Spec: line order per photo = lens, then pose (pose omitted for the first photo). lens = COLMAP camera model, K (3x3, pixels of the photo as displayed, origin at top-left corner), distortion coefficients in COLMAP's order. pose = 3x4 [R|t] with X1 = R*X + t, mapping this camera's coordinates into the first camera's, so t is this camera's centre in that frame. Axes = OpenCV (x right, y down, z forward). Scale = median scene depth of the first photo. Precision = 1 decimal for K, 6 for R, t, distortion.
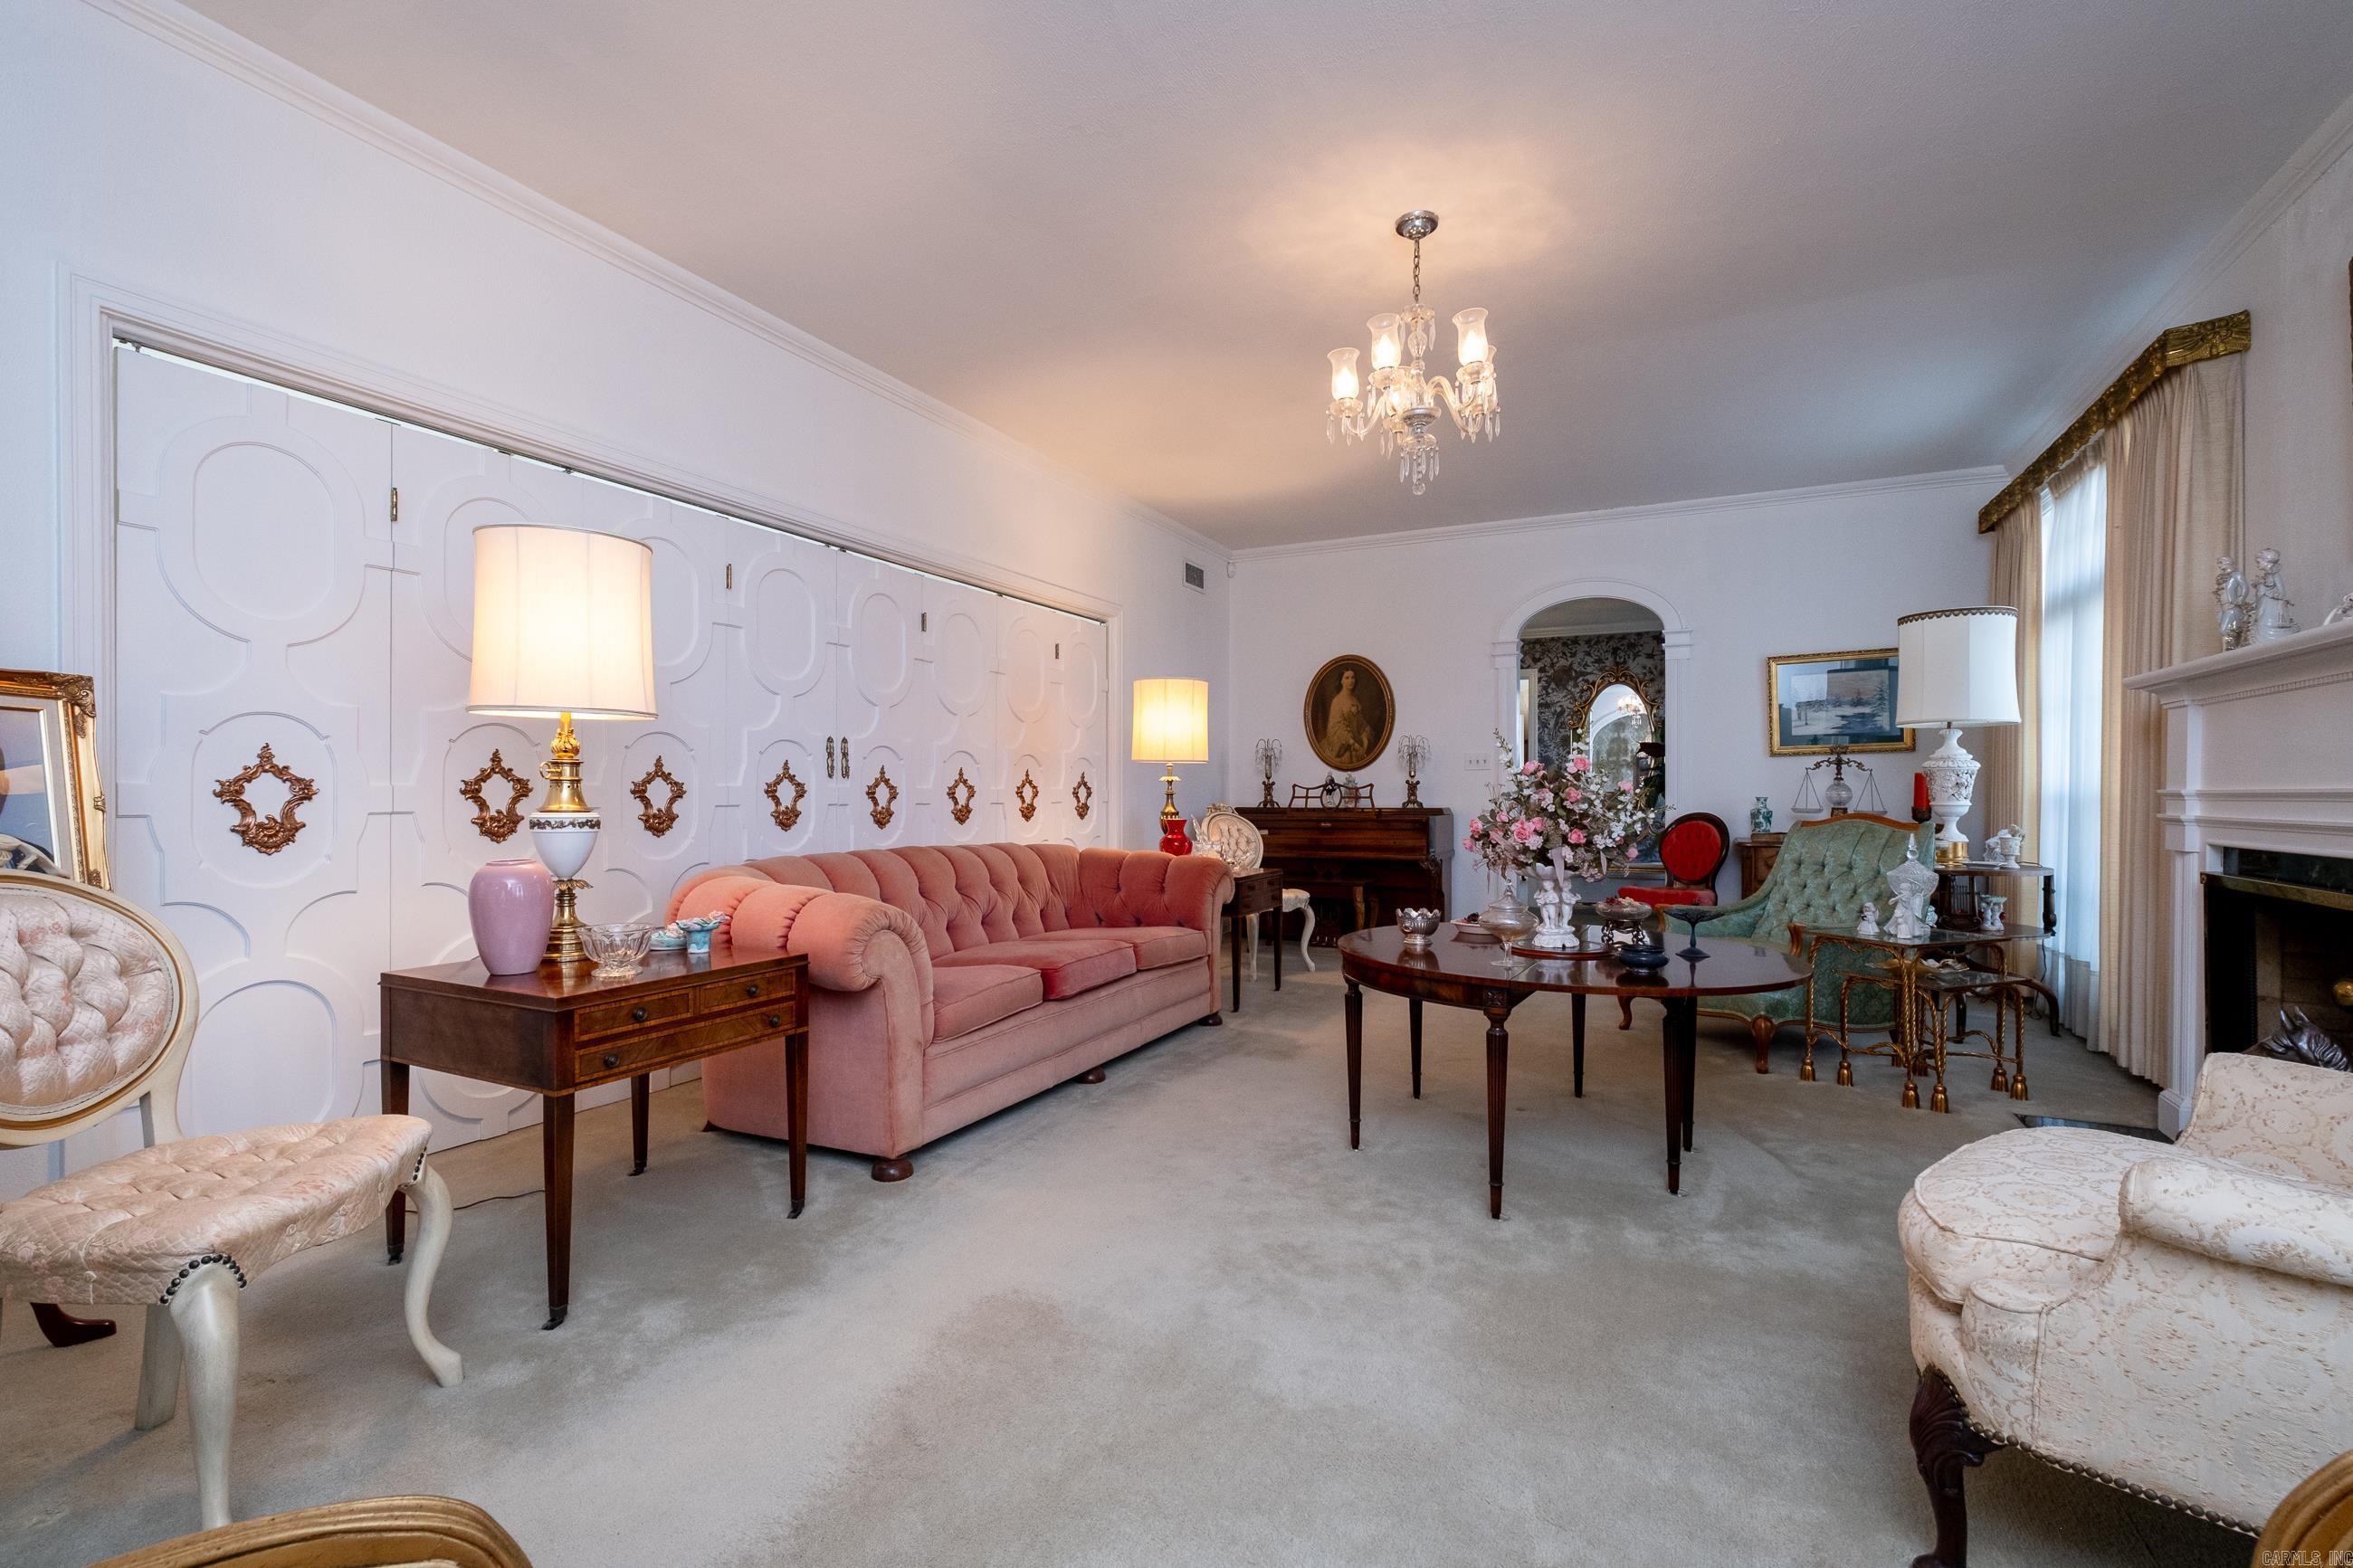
lens RADIAL K [[1049.1, 0, 1181.0], [0, 1049.1, 794.4], [0, 0, 1]] dist [-0.001427, -0.000105]
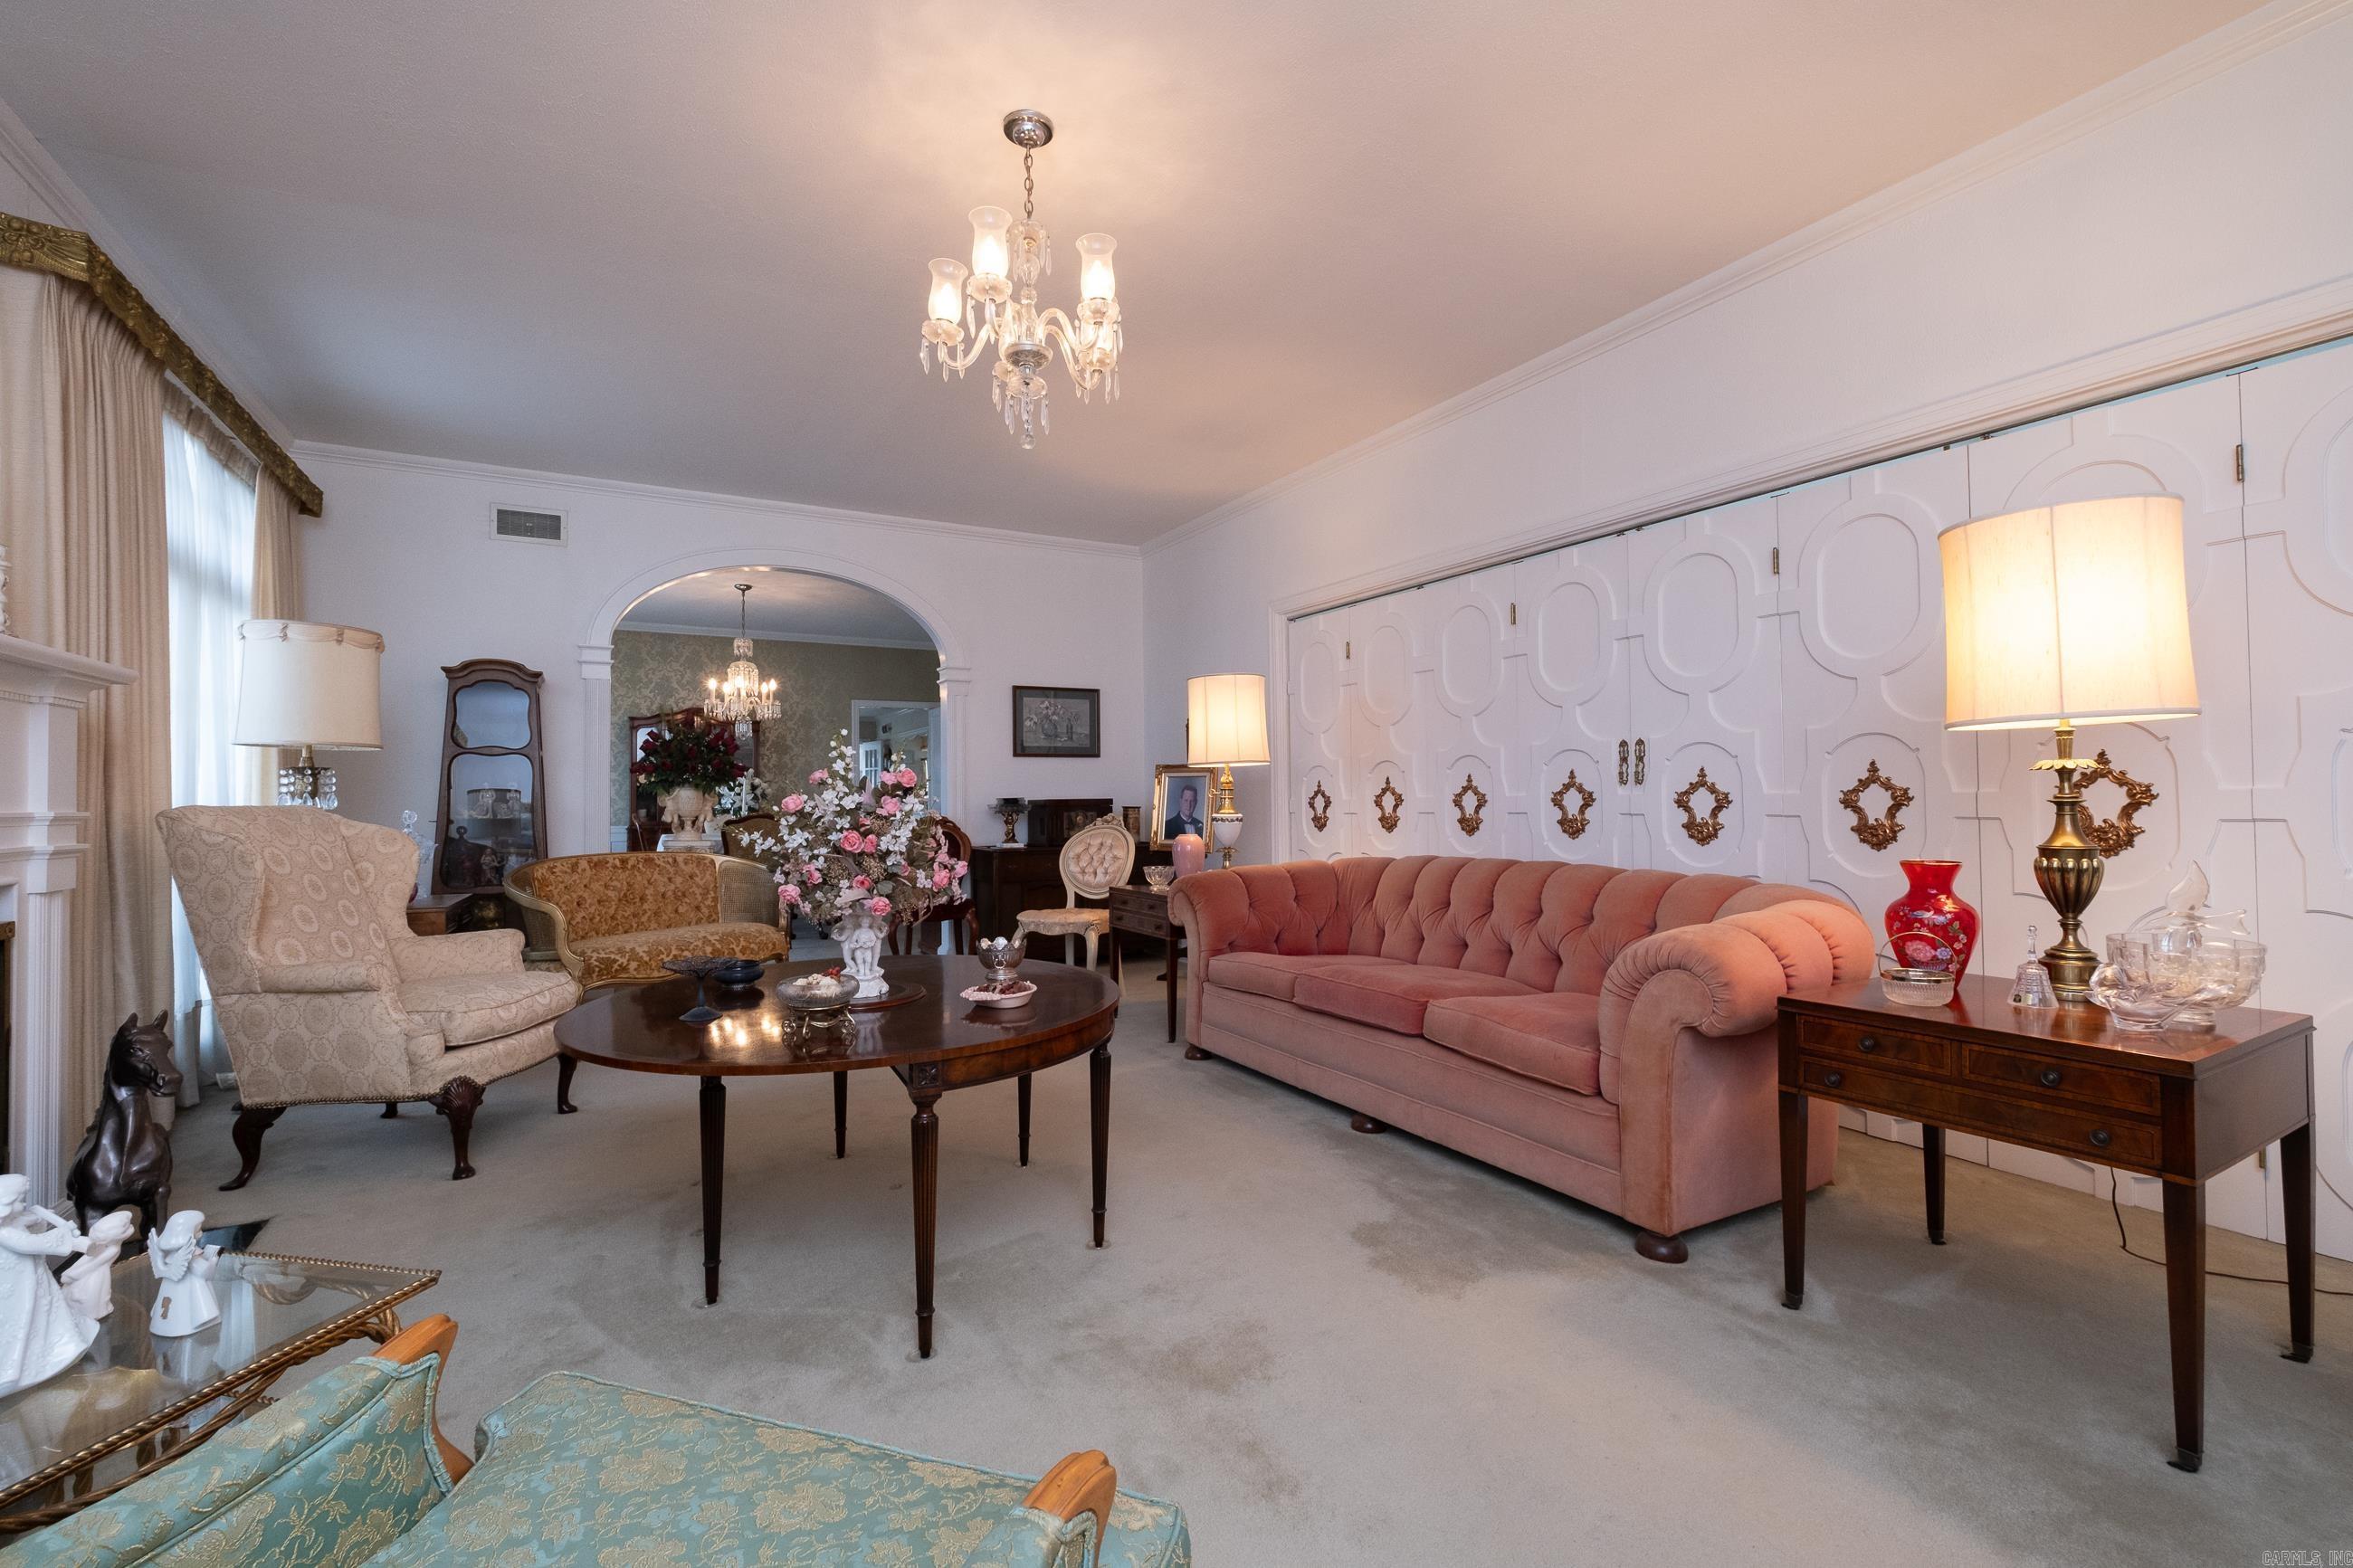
lens RADIAL K [[1024.4, 0, 1167.7], [0, 1024.4, 774.2], [0, 0, 1]] dist [-0.000493, -0.000653]
pose [[-0.576208, -0.017284, -0.817120, 0.581802], [0.008108, 0.999606, -0.026862, -0.003887], [0.817263, -0.022103, -0.575841, 1.098389]]
